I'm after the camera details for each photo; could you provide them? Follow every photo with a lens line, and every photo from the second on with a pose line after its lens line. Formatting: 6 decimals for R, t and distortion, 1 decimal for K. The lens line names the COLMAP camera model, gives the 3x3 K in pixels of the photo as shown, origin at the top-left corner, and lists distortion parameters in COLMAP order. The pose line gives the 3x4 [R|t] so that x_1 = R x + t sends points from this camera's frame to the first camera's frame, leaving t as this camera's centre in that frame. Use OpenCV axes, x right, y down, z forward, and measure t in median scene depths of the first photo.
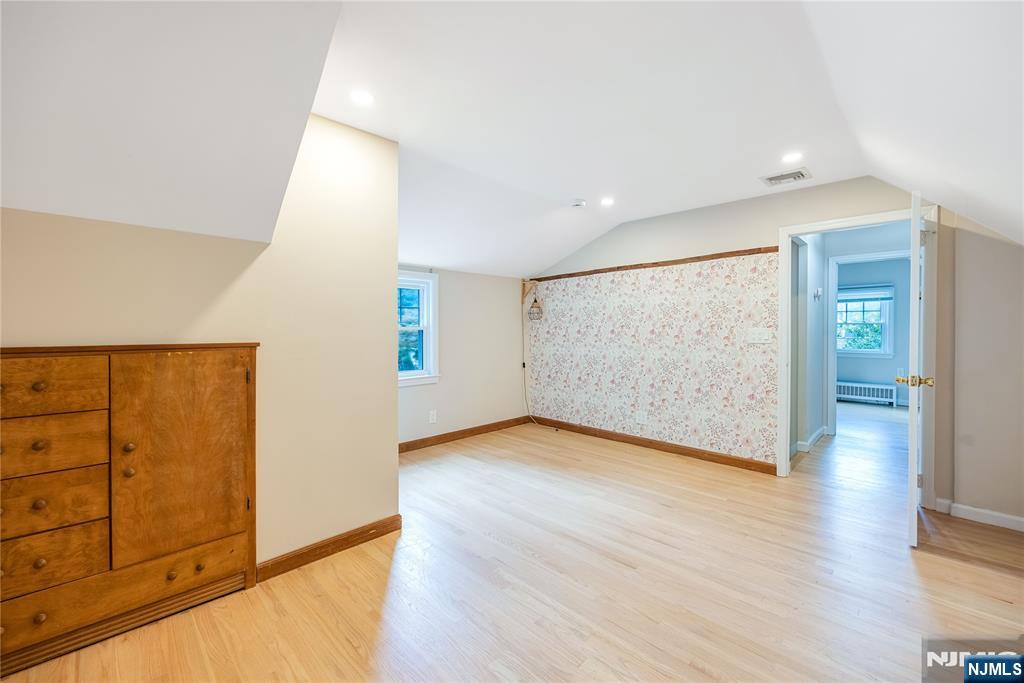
lens RADIAL K [[420.2, 0, 508.9], [0, 420.2, 336.6], [0, 0, 1]] dist [-0.010274, -0.000010]
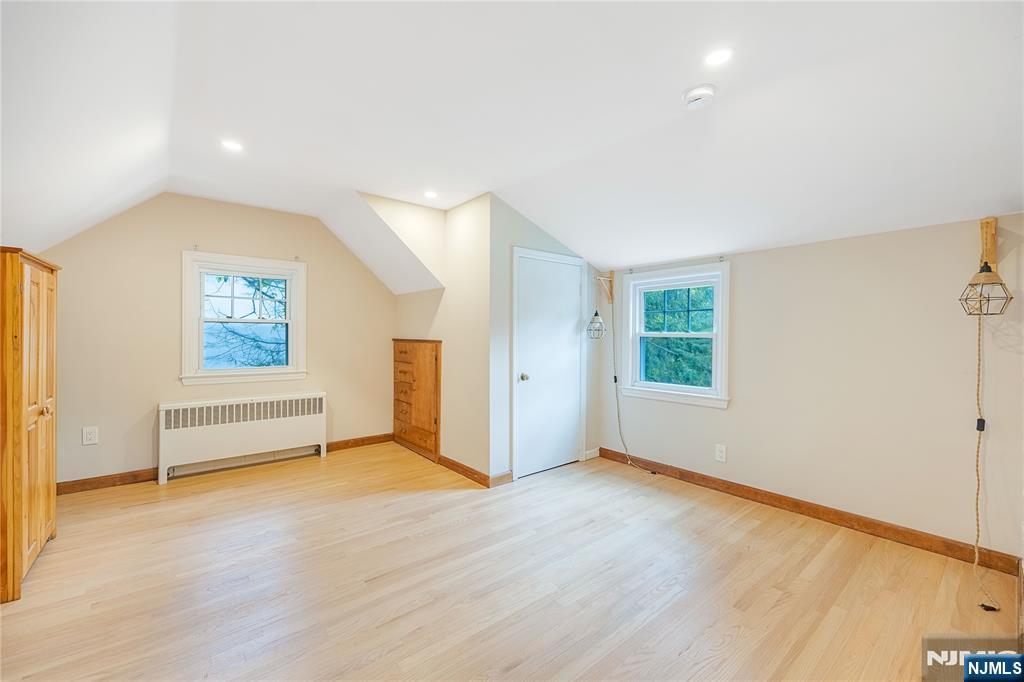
lens RADIAL K [[420.2, 0, 508.9], [0, 420.2, 336.1], [0, 0, 1]] dist [-0.010274, -0.000010]
pose [[-0.102127, 0.004502, -0.994761, 1.081690], [-0.026479, 0.999623, 0.007242, -0.023306], [0.994419, 0.027080, -0.101969, 1.246902]]
